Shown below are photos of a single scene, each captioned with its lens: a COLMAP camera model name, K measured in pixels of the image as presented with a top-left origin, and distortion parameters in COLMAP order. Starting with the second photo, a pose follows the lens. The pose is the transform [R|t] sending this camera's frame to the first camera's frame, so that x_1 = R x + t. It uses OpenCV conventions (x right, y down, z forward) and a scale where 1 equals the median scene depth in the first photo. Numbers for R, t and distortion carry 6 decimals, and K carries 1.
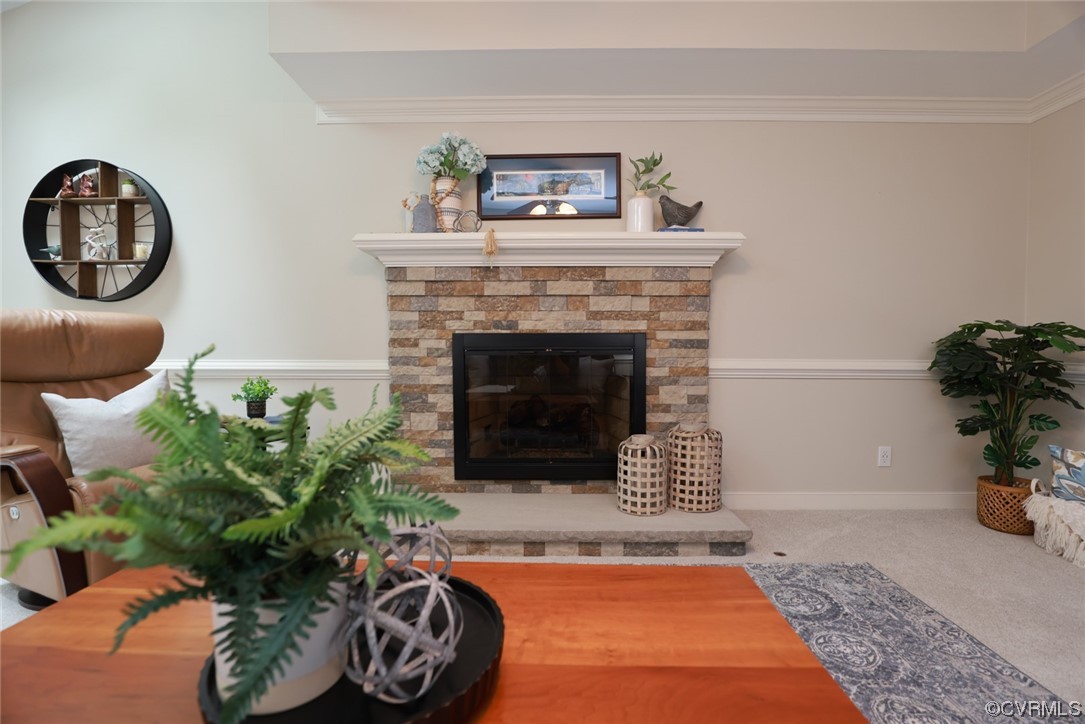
lens RADIAL K [[495.0, 0, 545.8], [0, 495.0, 366.2], [0, 0, 1]] dist [-0.034131, 0.006539]
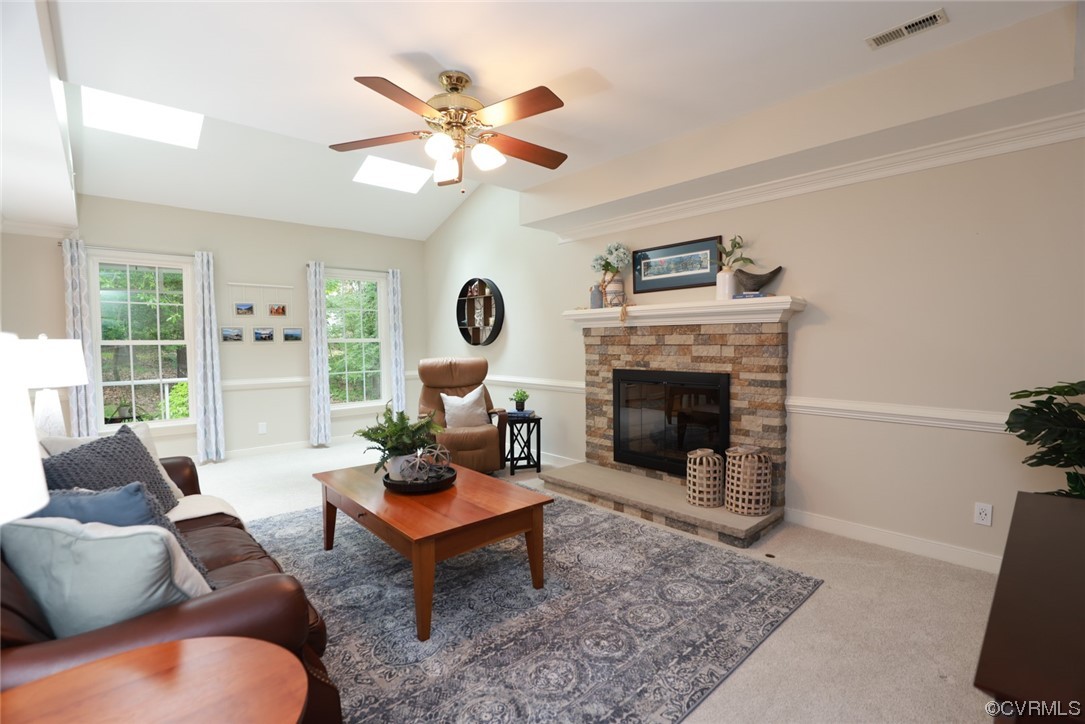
lens RADIAL K [[495.0, 0, 545.8], [0, 495.0, 366.2], [0, 0, 1]] dist [-0.034131, 0.006539]
pose [[0.690830, 0.031639, -0.722325, 0.803865], [-0.020509, 0.999498, 0.024165, -0.107901], [0.722727, -0.001880, 0.691132, -0.253724]]
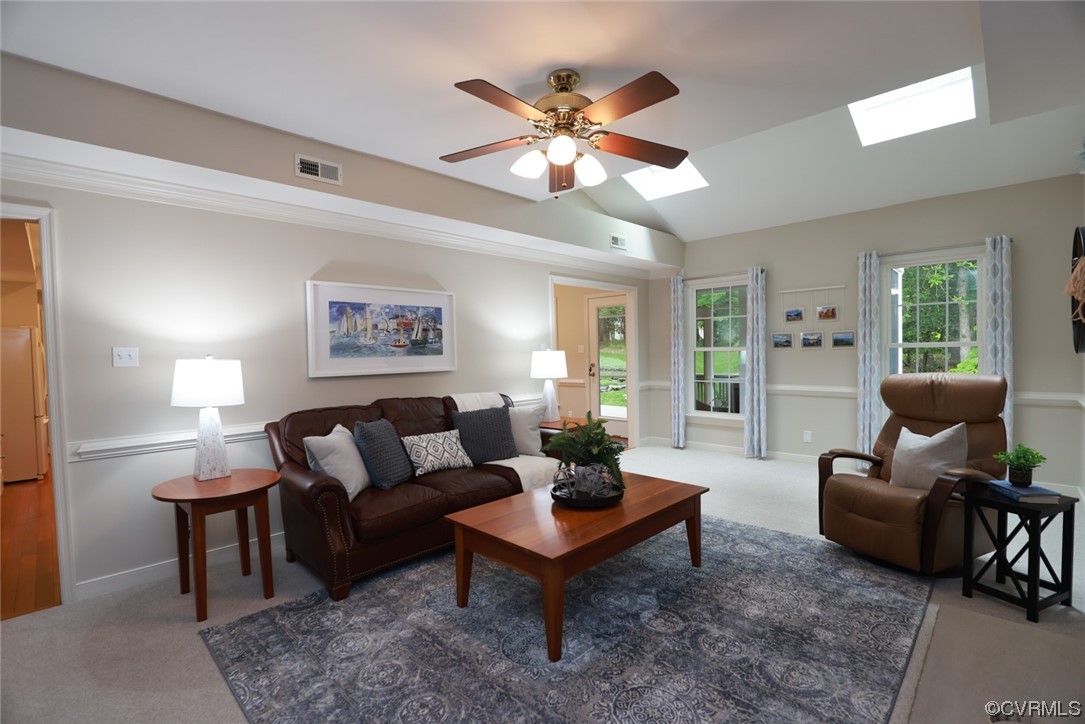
lens RADIAL K [[495.0, 0, 545.8], [0, 495.0, 366.2], [0, 0, 1]] dist [-0.034131, 0.006539]
pose [[-0.683279, 0.027911, -0.729624, 0.673821], [-0.014458, 0.998556, 0.051739, -0.147734], [0.730014, 0.045901, -0.681889, 0.854027]]
